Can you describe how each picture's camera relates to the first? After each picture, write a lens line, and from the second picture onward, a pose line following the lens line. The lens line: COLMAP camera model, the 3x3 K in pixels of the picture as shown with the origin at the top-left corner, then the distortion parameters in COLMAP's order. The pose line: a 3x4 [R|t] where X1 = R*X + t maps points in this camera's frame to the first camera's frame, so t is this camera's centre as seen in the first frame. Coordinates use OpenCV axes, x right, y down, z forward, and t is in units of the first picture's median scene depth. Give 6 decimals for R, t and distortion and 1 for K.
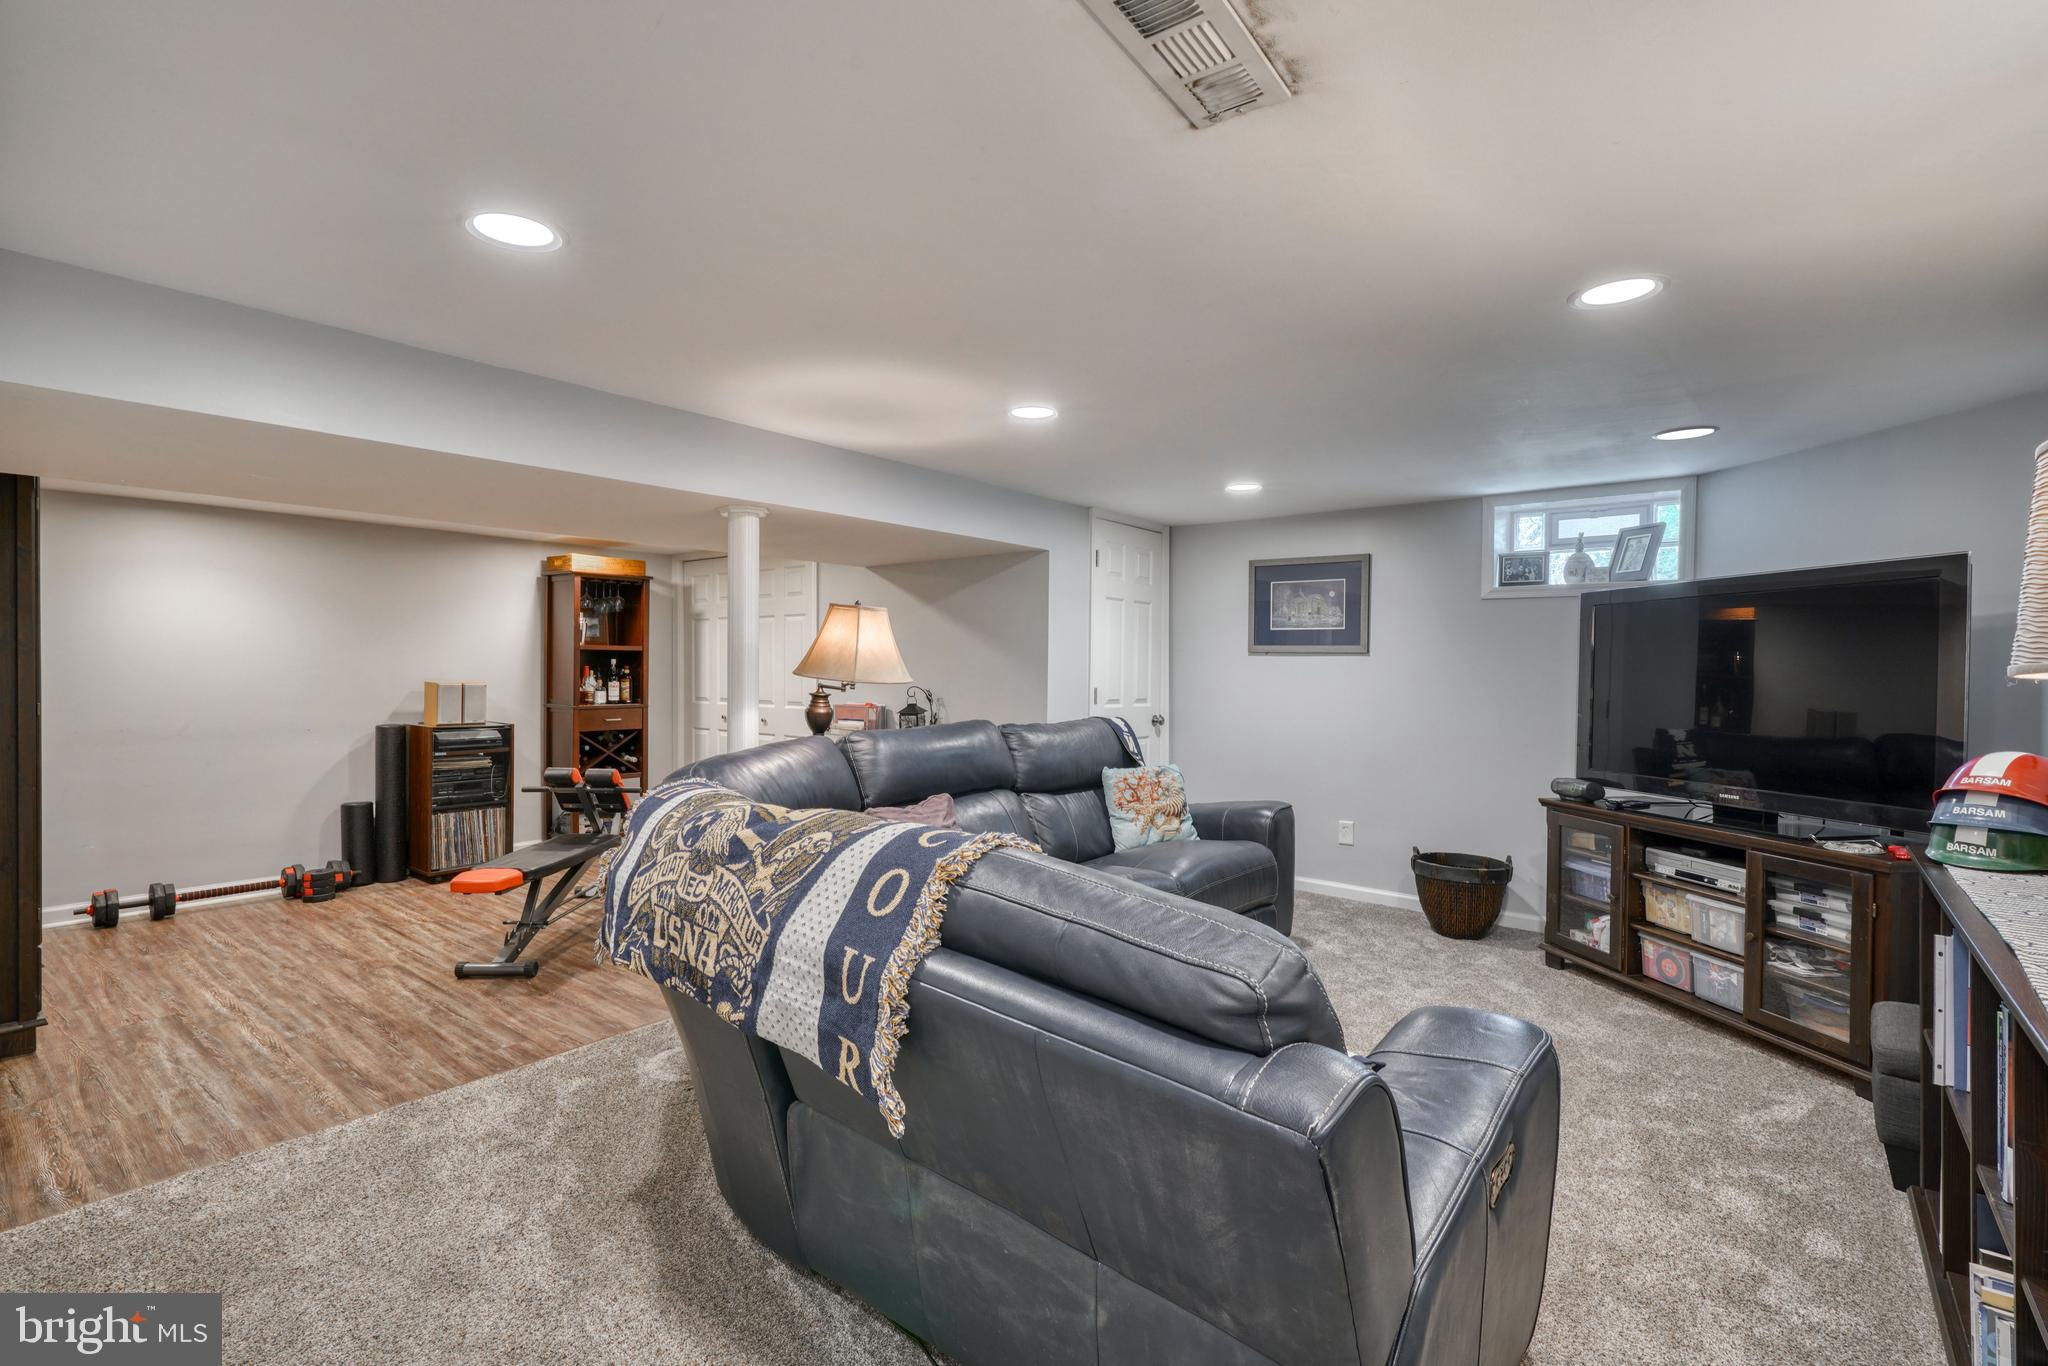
lens RADIAL K [[931.4, 0, 1016.8], [0, 931.4, 675.0], [0, 0, 1]] dist [-0.009584, 0.004748]
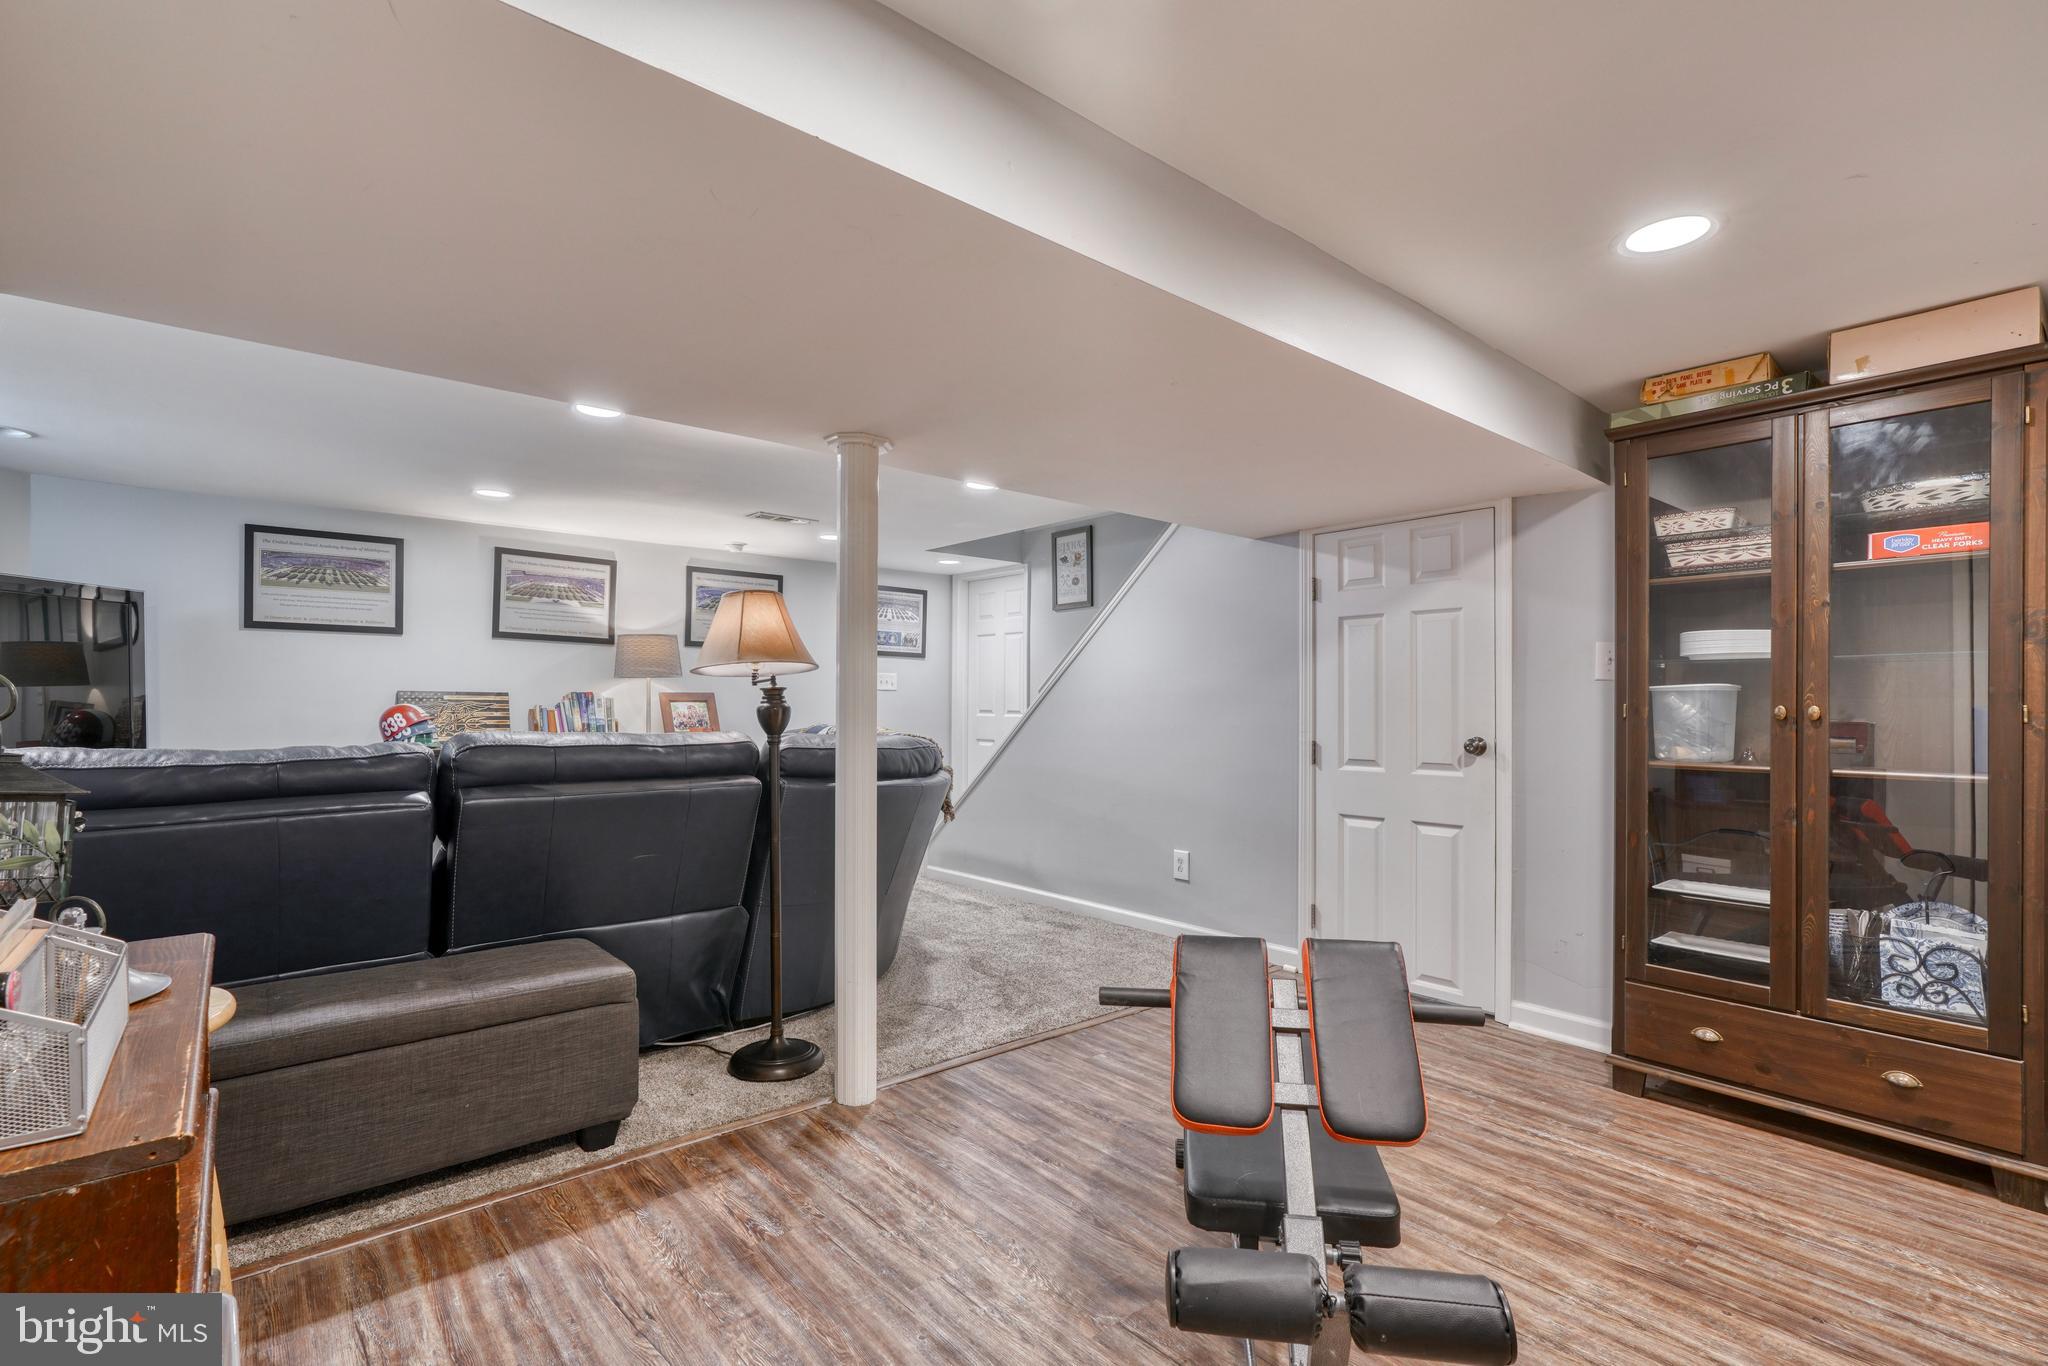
lens RADIAL K [[931.4, 0, 1014.2], [0, 931.4, 702.0], [0, 0, 1]] dist [-0.009584, 0.004748]
pose [[-0.980931, -0.010420, 0.194077, -0.413580], [-0.009006, 0.999926, 0.008168, 0.016940], [-0.194148, 0.006265, -0.980952, 1.254137]]
